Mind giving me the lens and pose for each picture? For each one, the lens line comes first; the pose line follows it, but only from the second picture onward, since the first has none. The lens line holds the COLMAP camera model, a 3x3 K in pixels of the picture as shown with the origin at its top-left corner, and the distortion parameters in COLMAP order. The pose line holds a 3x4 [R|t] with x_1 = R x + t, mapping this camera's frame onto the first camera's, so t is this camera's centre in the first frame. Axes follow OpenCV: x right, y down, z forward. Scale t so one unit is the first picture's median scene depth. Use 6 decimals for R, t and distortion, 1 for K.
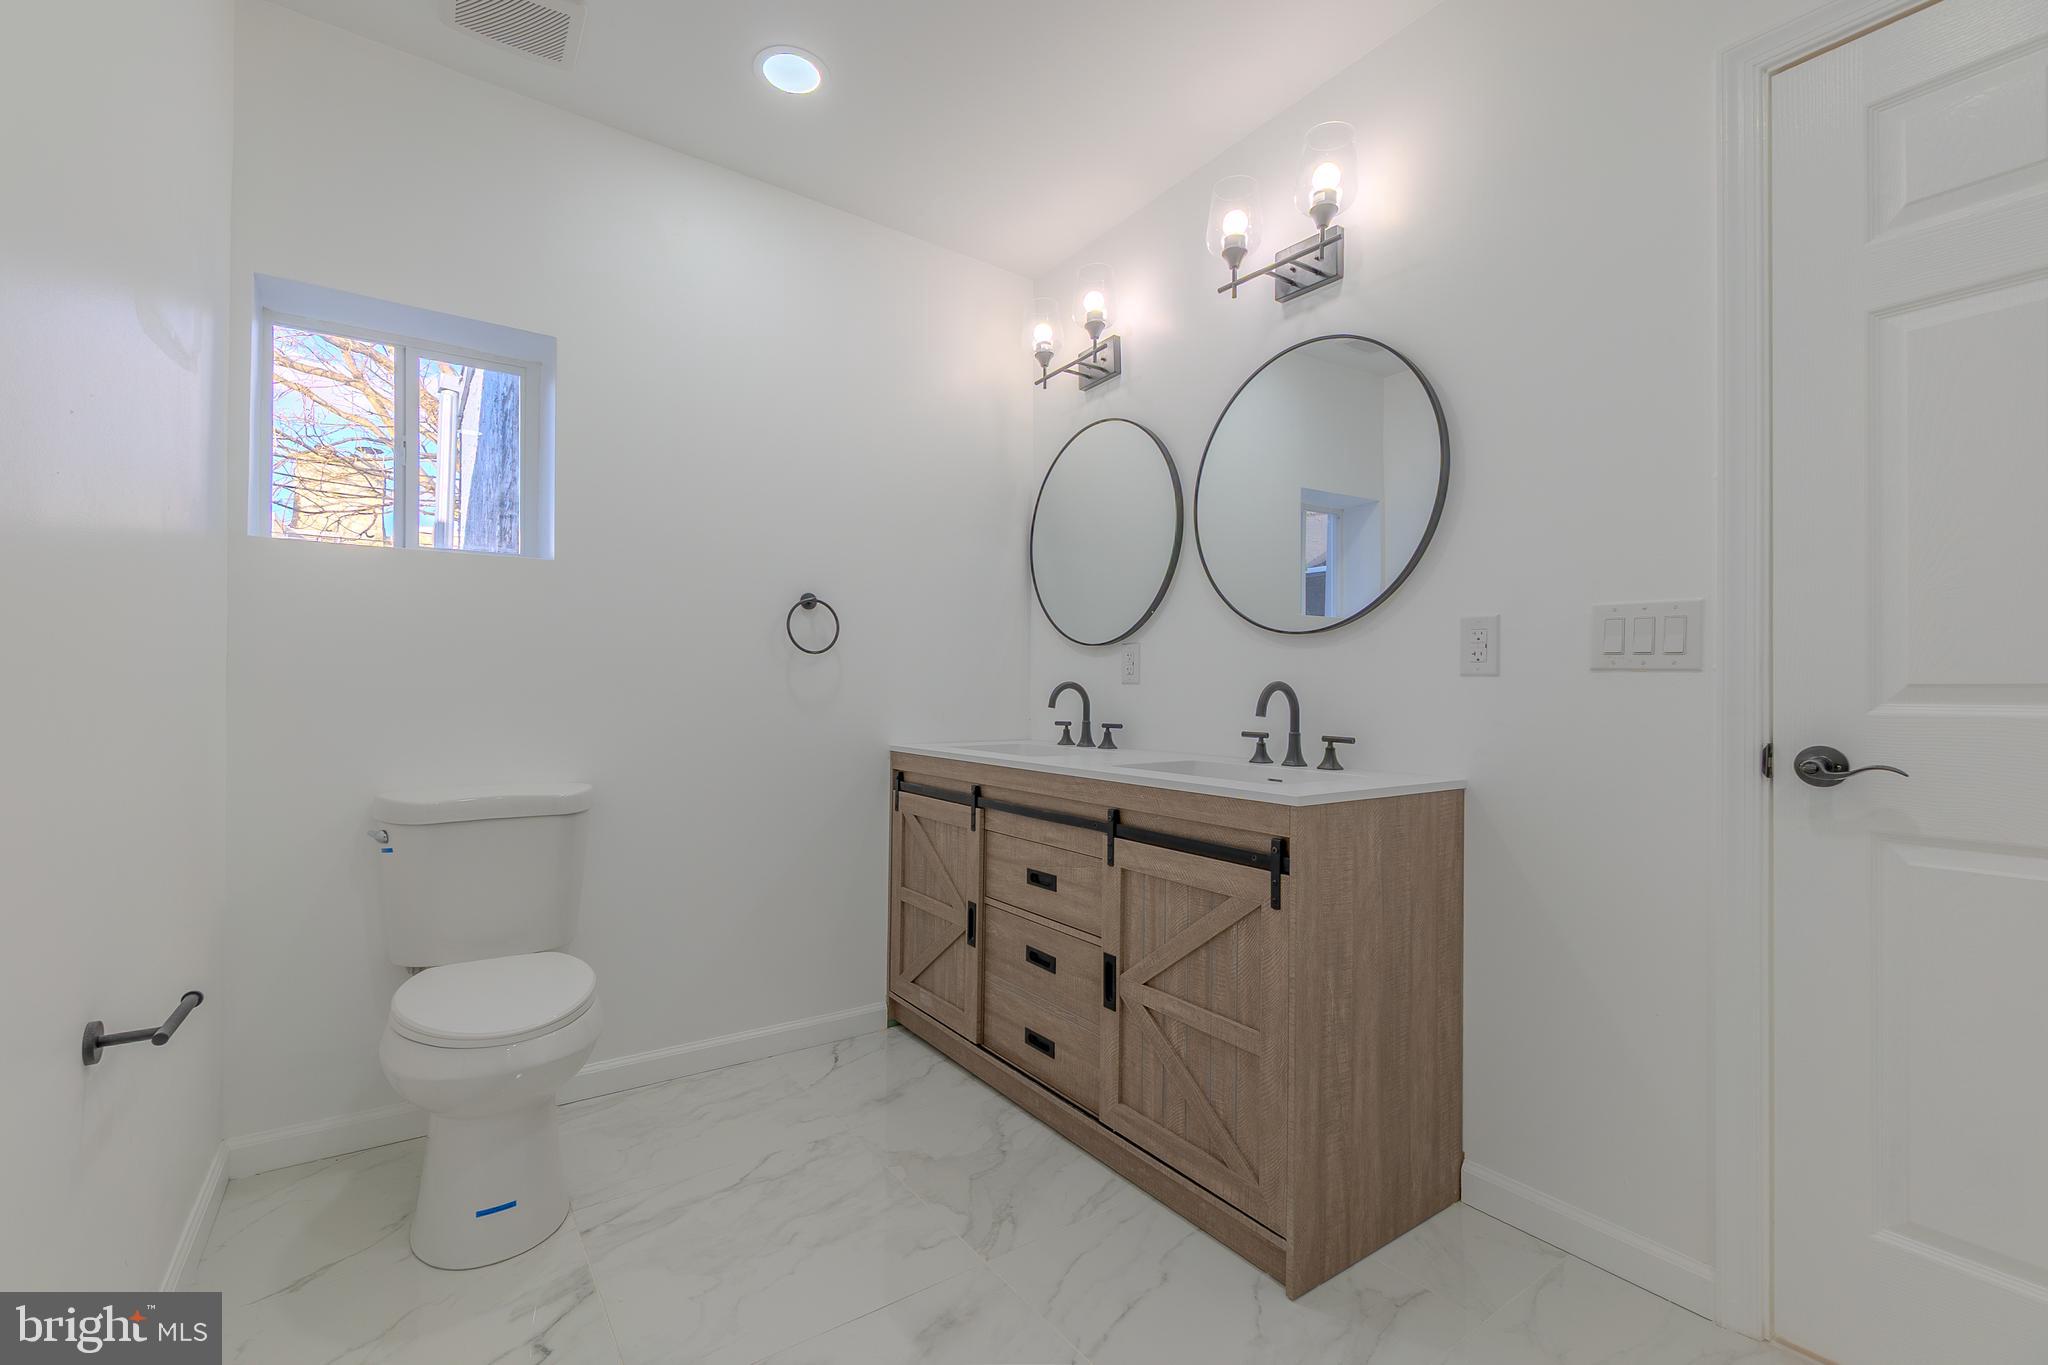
lens RADIAL K [[888.6, 0, 1009.1], [0, 888.6, 682.3], [0, 0, 1]] dist [0.003500, 0.000339]
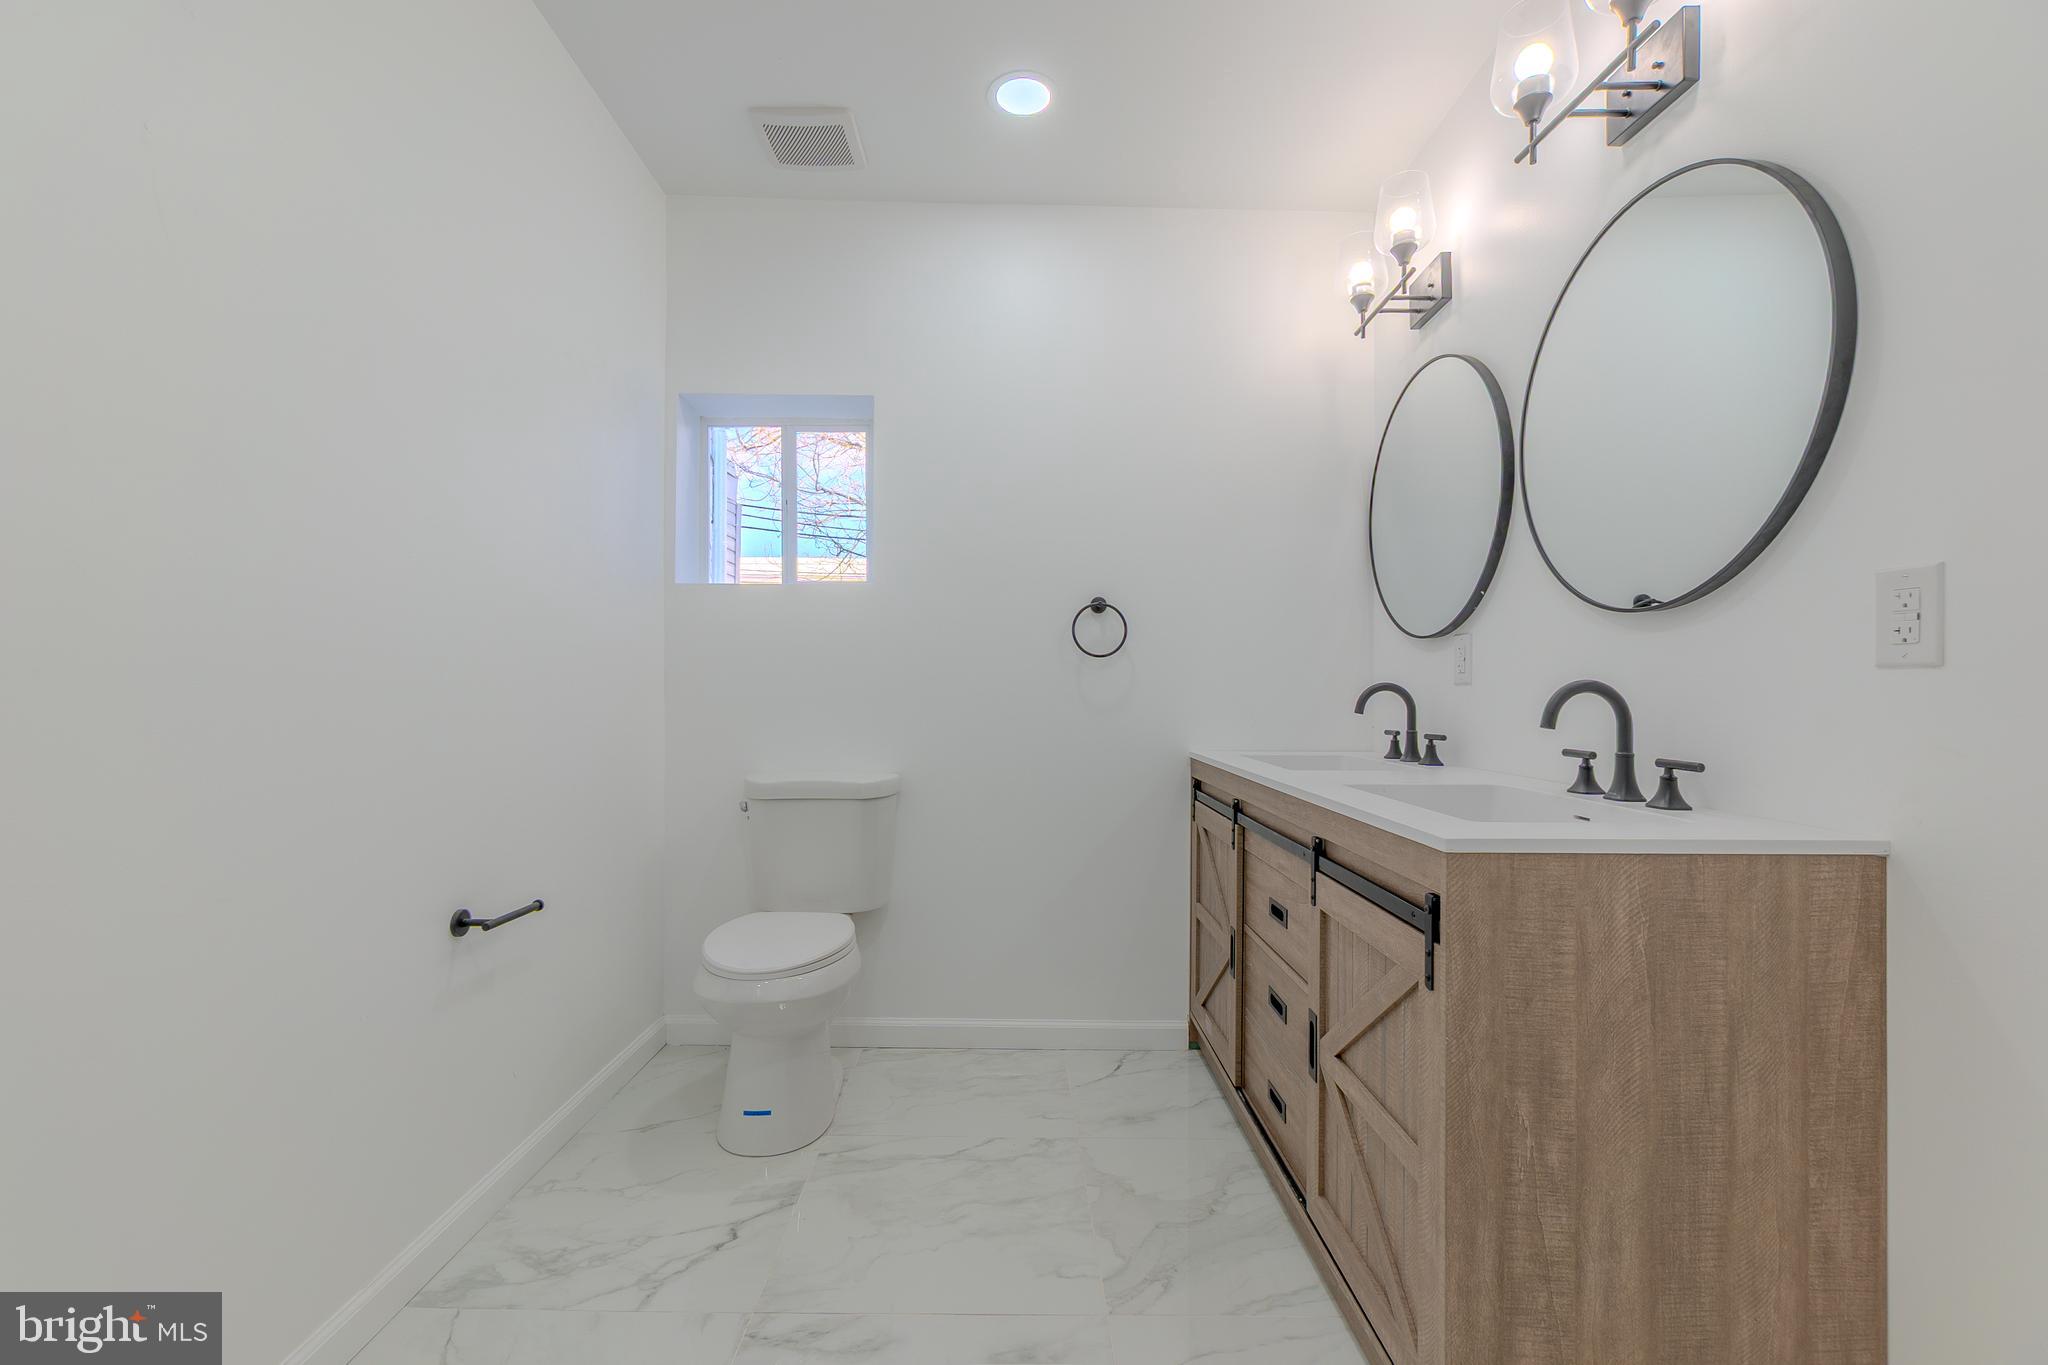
lens RADIAL K [[888.6, 0, 1009.1], [0, 888.6, 682.3], [0, 0, 1]] dist [0.003500, 0.000339]
pose [[0.817834, -0.009261, -0.575380, 0.384890], [0.007116, 0.999957, -0.005980, 0.002049], [0.575410, 0.000797, 0.817865, 0.170066]]
